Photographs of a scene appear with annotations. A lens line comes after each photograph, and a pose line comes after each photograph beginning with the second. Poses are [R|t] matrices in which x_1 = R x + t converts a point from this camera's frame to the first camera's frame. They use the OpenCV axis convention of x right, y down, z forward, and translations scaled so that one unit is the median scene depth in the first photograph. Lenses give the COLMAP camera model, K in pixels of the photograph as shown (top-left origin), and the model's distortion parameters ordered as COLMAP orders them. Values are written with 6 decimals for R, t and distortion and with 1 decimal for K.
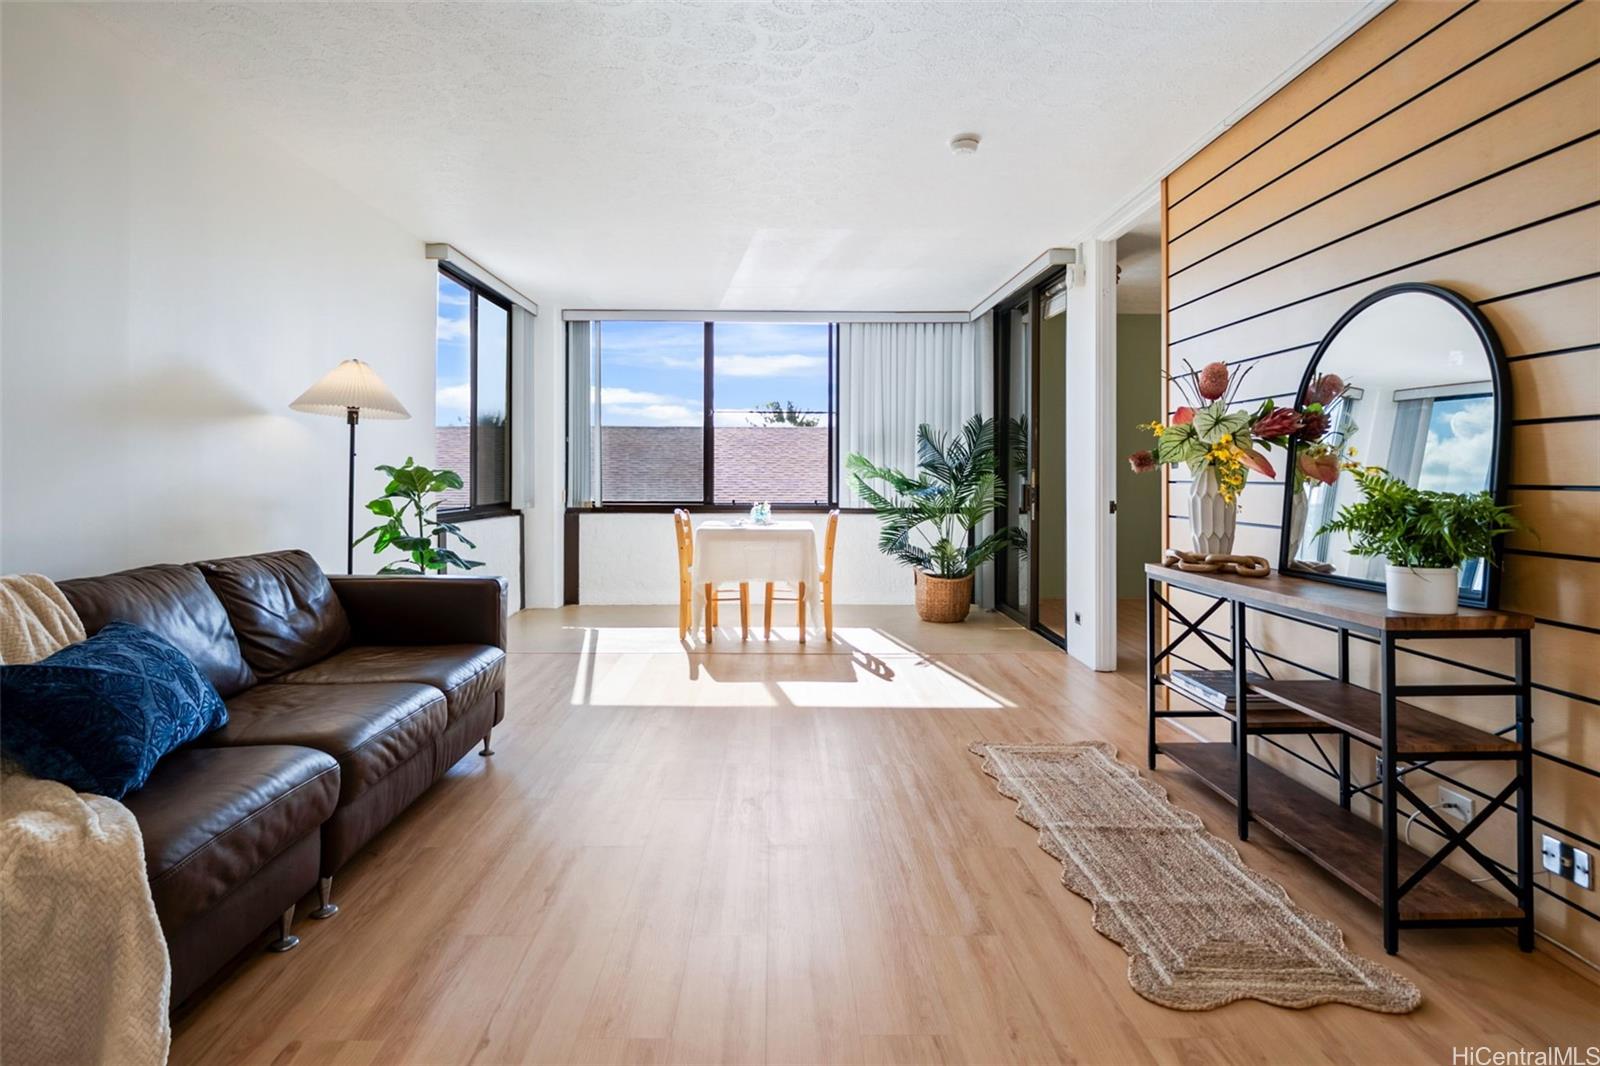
lens RADIAL K [[818.2, 0, 797.5], [0, 818.2, 502.0], [0, 0, 1]] dist [-0.003529, -0.000325]
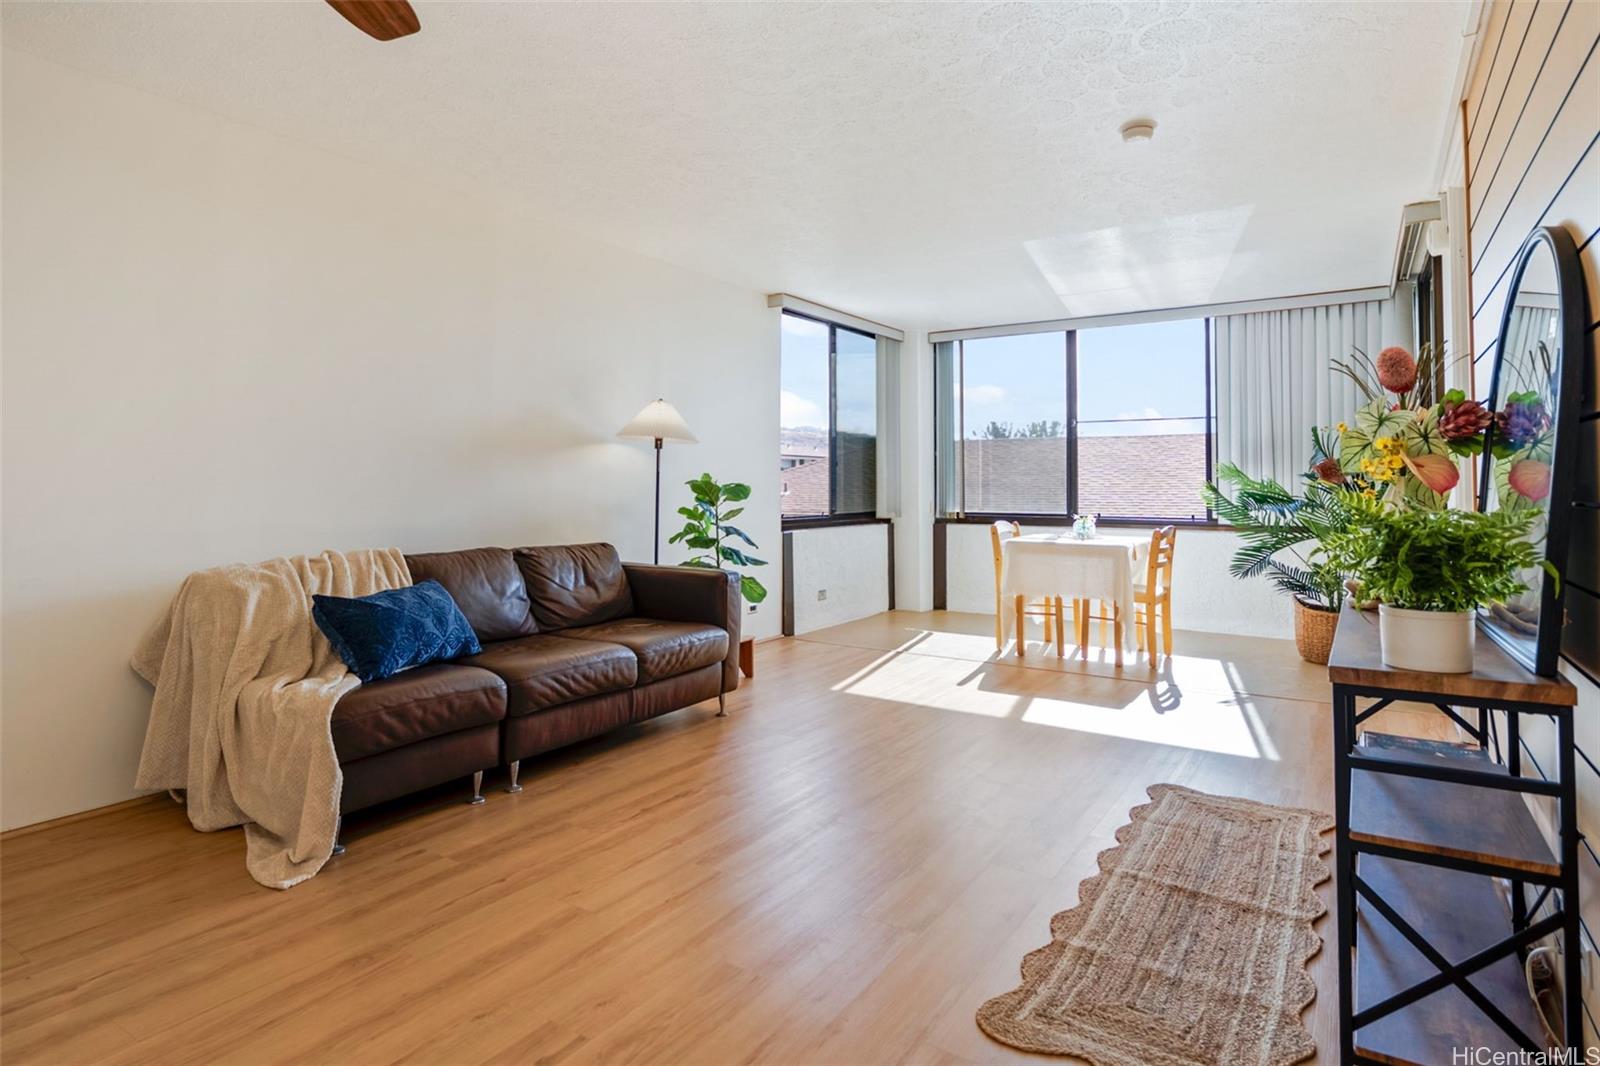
lens RADIAL K [[818.2, 0, 797.5], [0, 818.2, 502.0], [0, 0, 1]] dist [-0.003529, -0.000325]
pose [[0.844798, 0.009449, -0.535002, 0.422617], [-0.017186, 0.999807, -0.009480, -0.002214], [0.534809, 0.017203, 0.844798, 0.022651]]
